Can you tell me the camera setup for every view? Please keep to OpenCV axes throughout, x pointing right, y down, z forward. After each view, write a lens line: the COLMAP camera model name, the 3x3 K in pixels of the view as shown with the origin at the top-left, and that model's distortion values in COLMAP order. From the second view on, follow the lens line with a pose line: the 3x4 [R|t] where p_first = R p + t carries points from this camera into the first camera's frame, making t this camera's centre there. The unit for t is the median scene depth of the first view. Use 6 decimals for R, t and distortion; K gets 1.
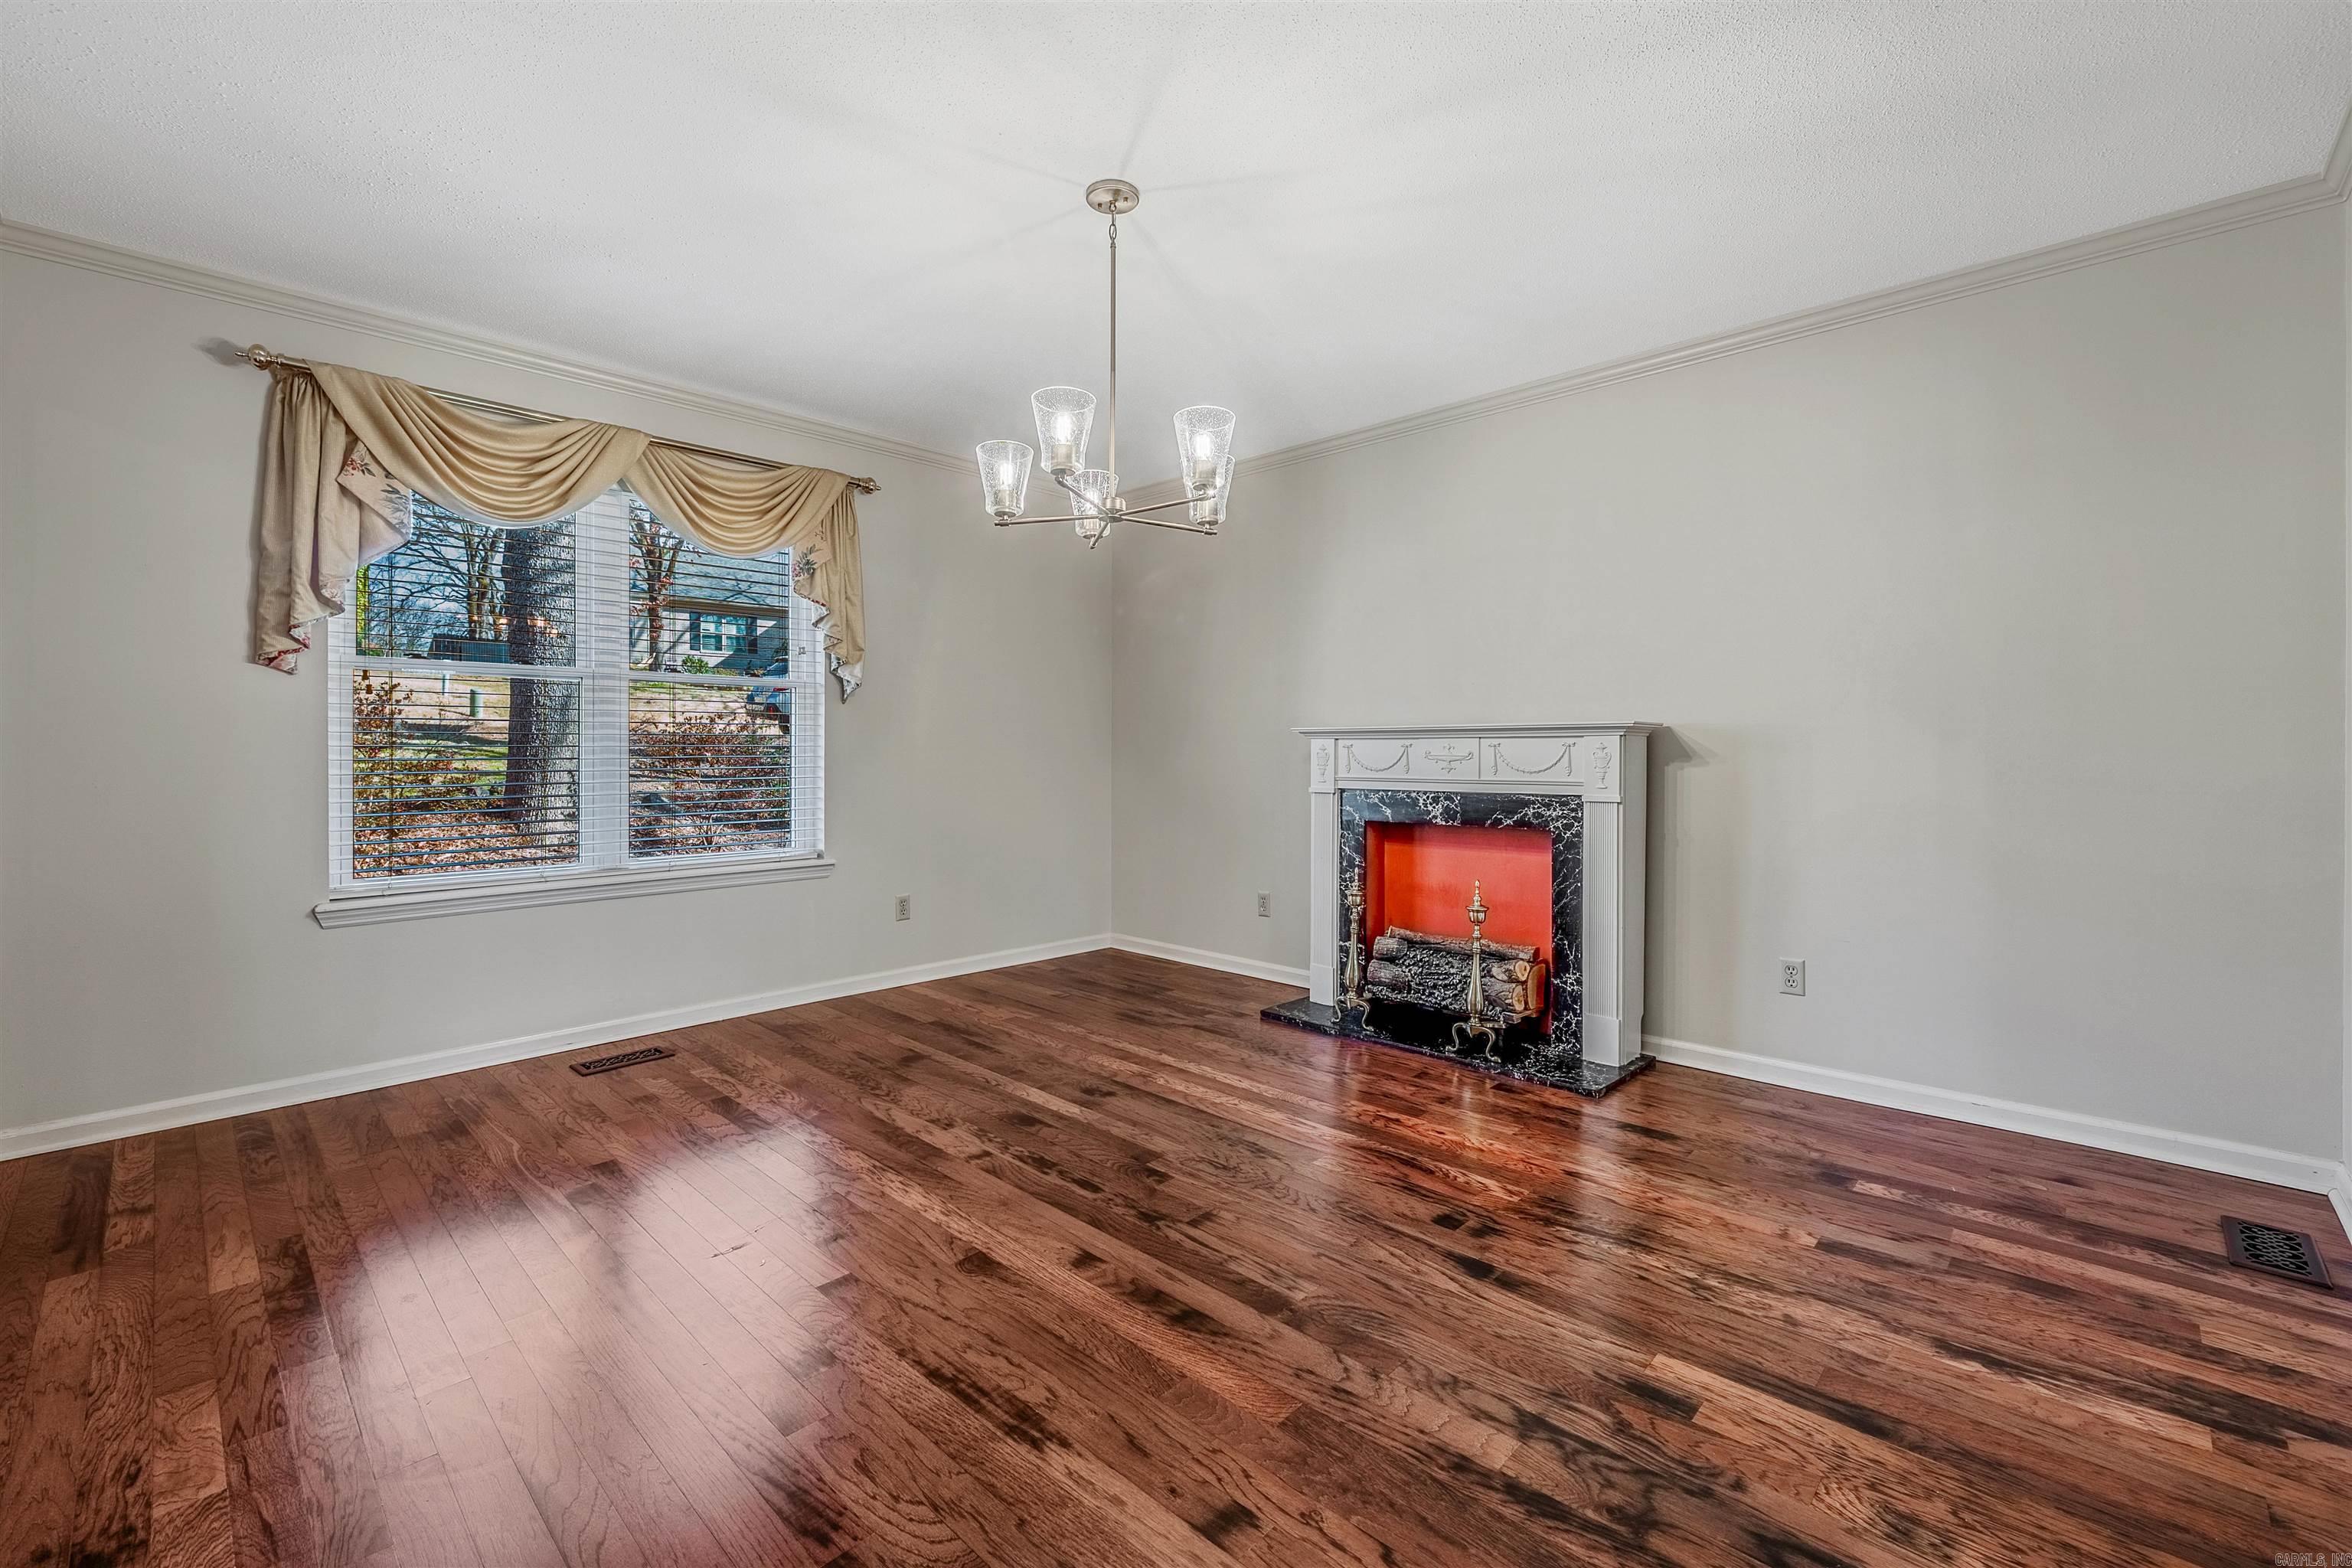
lens RADIAL K [[989.3, 0, 1163.6], [0, 989.3, 754.3], [0, 0, 1]] dist [-0.001062, 0.000045]
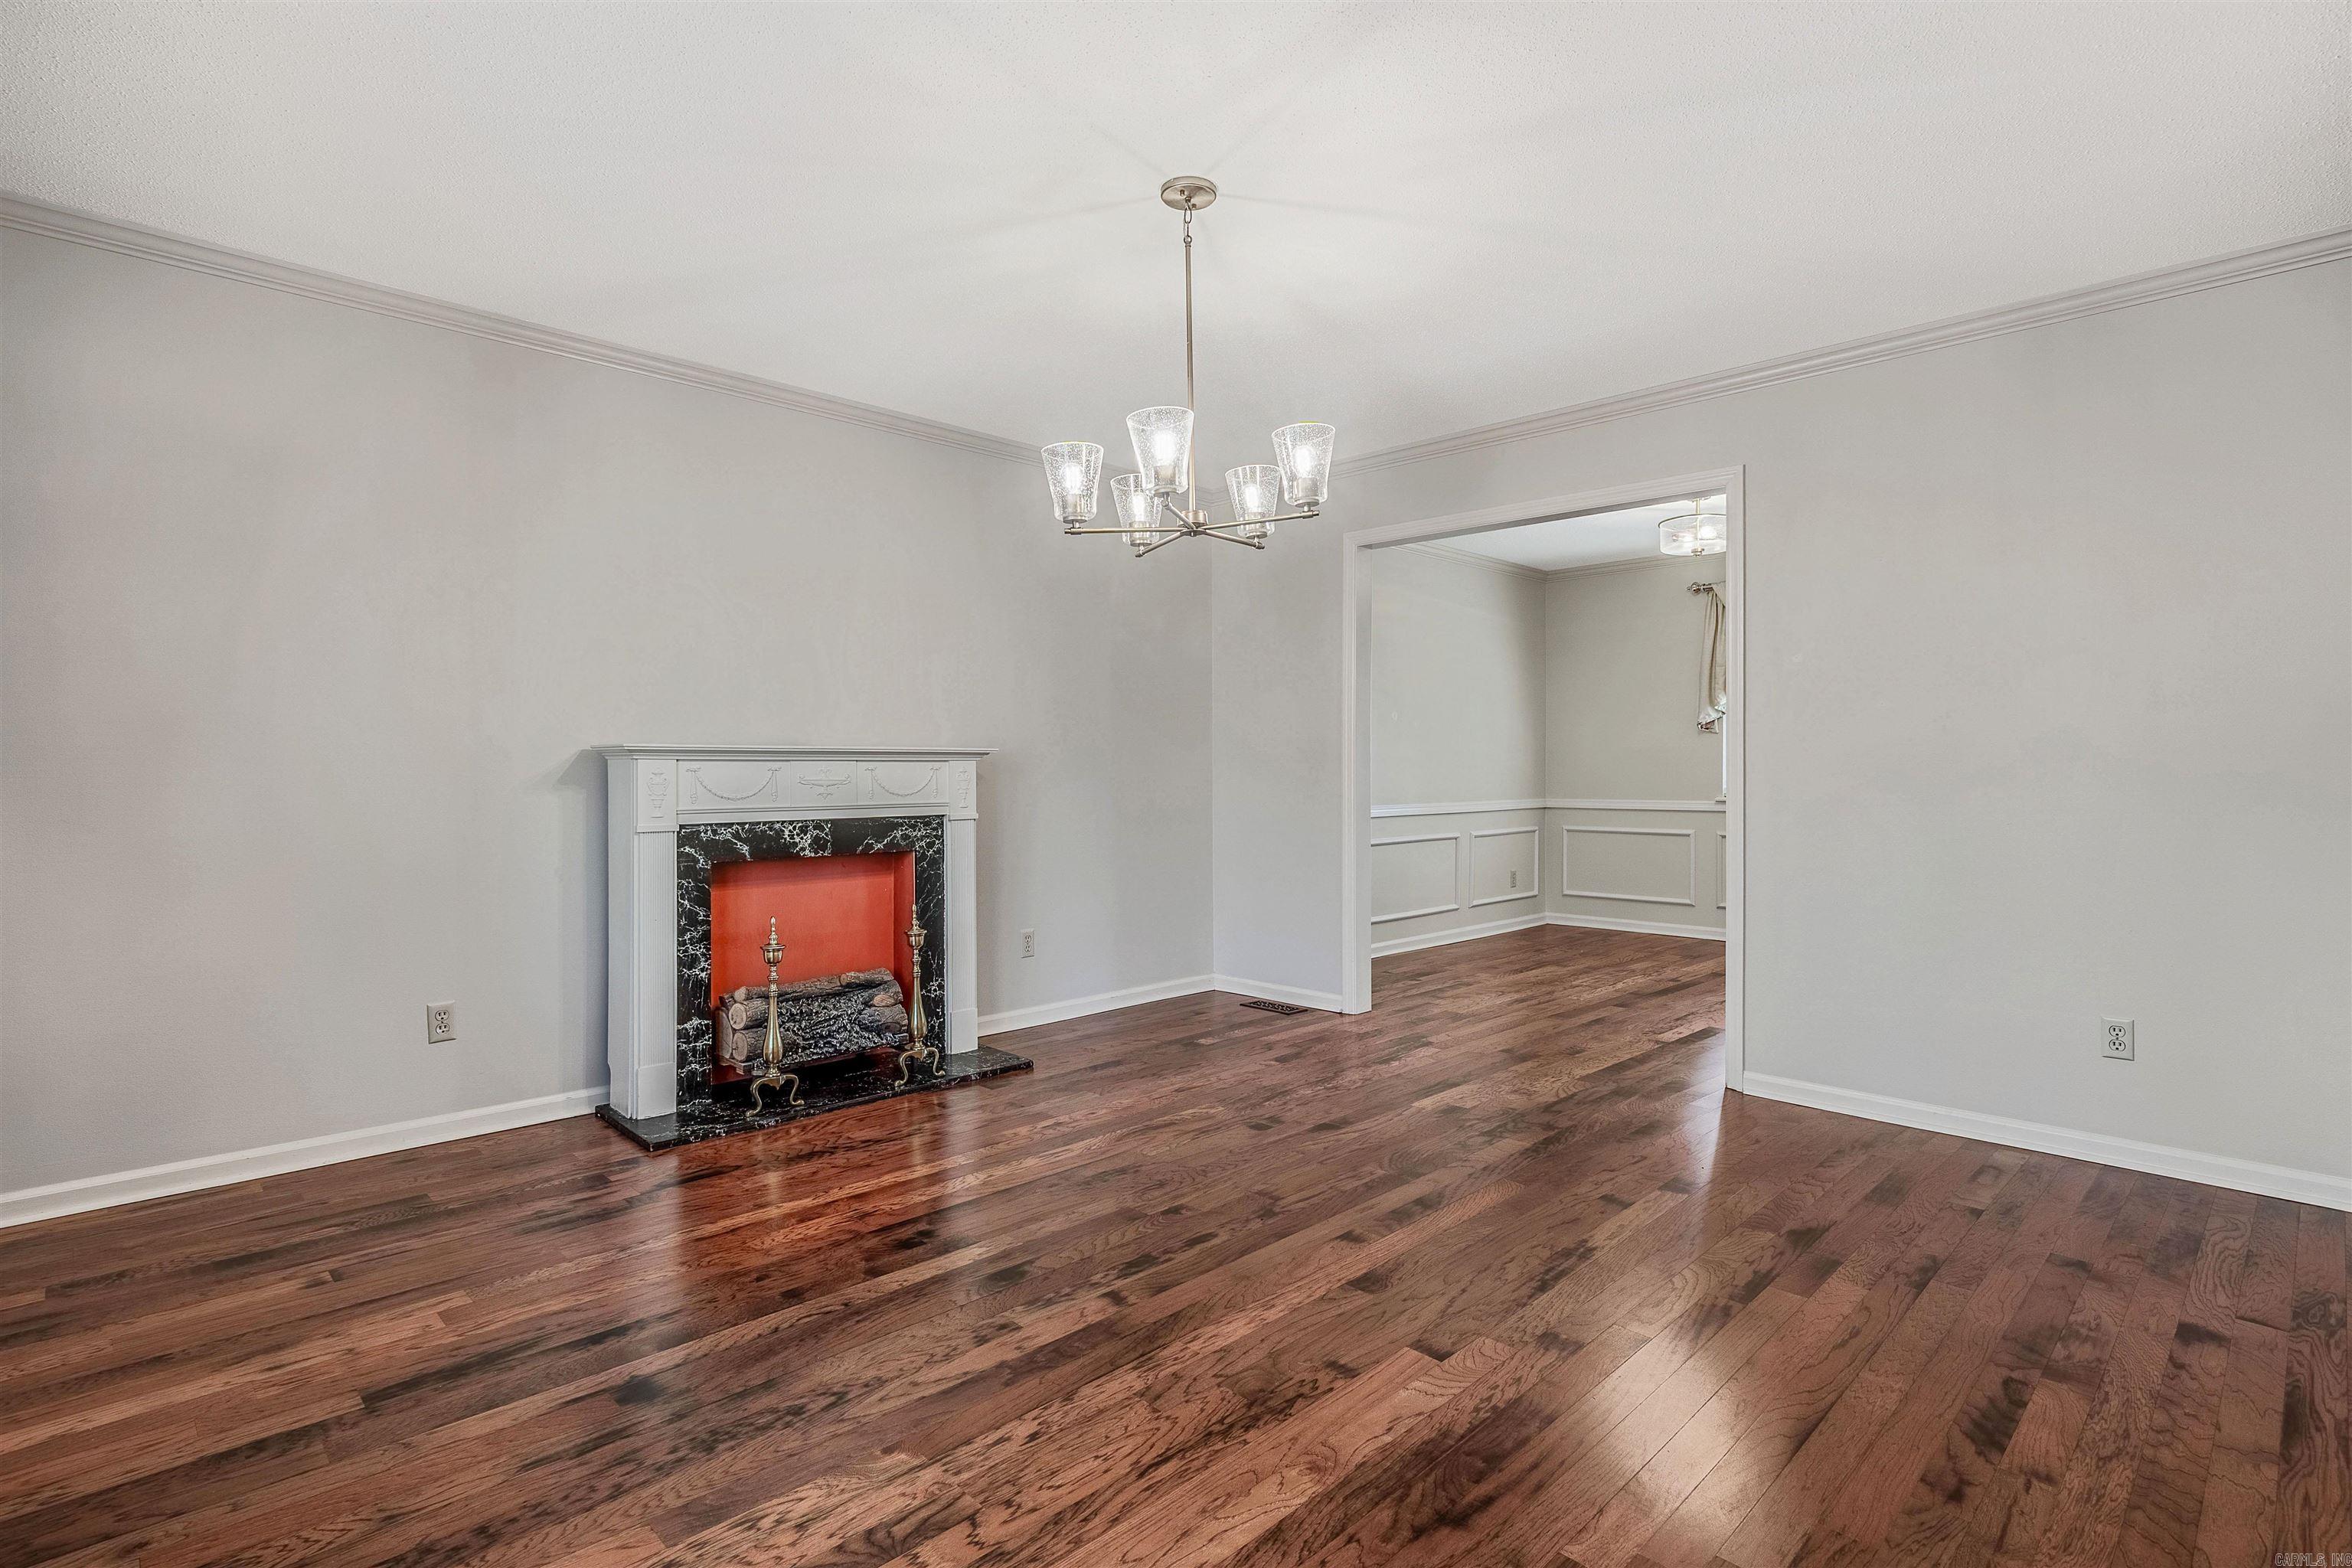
lens RADIAL K [[1145.6, 0, 1165.3], [0, 1145.6, 794.6], [0, 0, 1]] dist [-0.003009, -0.000364]
pose [[0.022084, -0.021553, 0.999524, -0.966456], [0.006494, 0.999750, 0.021414, -0.007043], [-0.999735, 0.006018, 0.022218, 0.844850]]
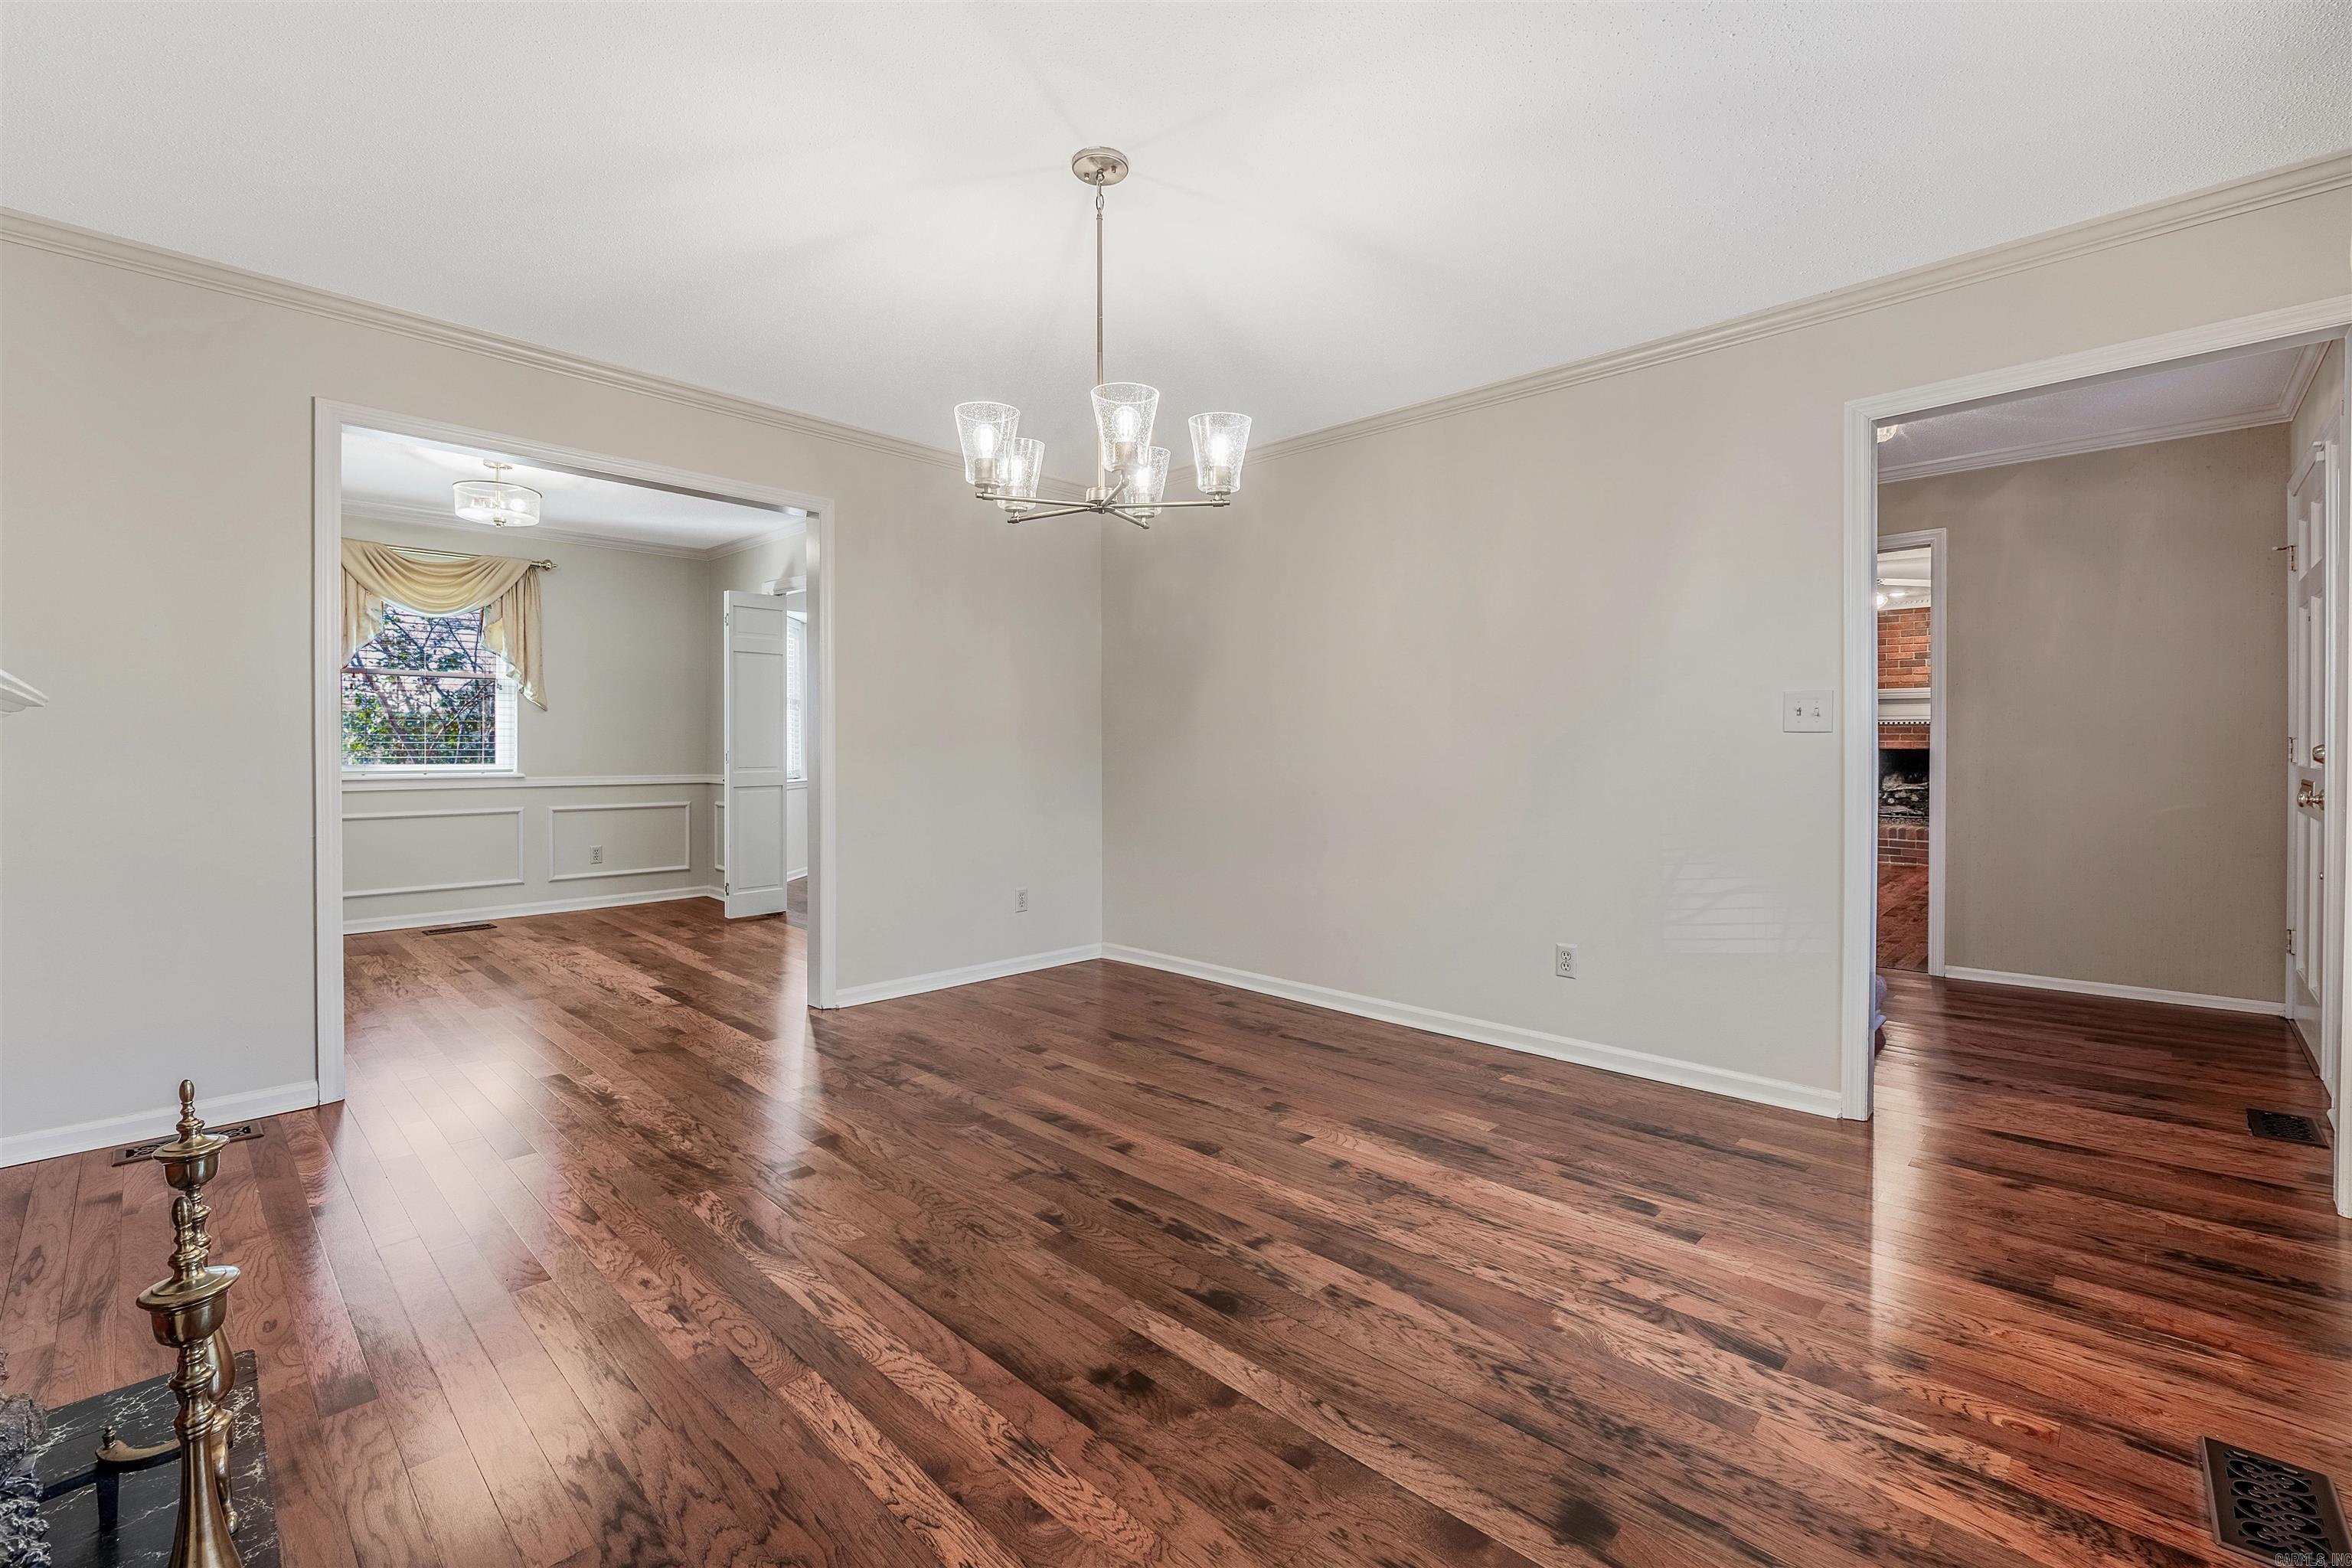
lens RADIAL K [[1001.3, 0, 1176.8], [0, 1001.3, 748.8], [0, 0, 1]] dist [-0.000934, 0.000001]
pose [[-0.999926, -0.001164, -0.012094, -0.095453], [-0.001277, 0.999956, 0.009344, -0.014638], [0.012083, 0.009358, -0.999883, 1.652849]]
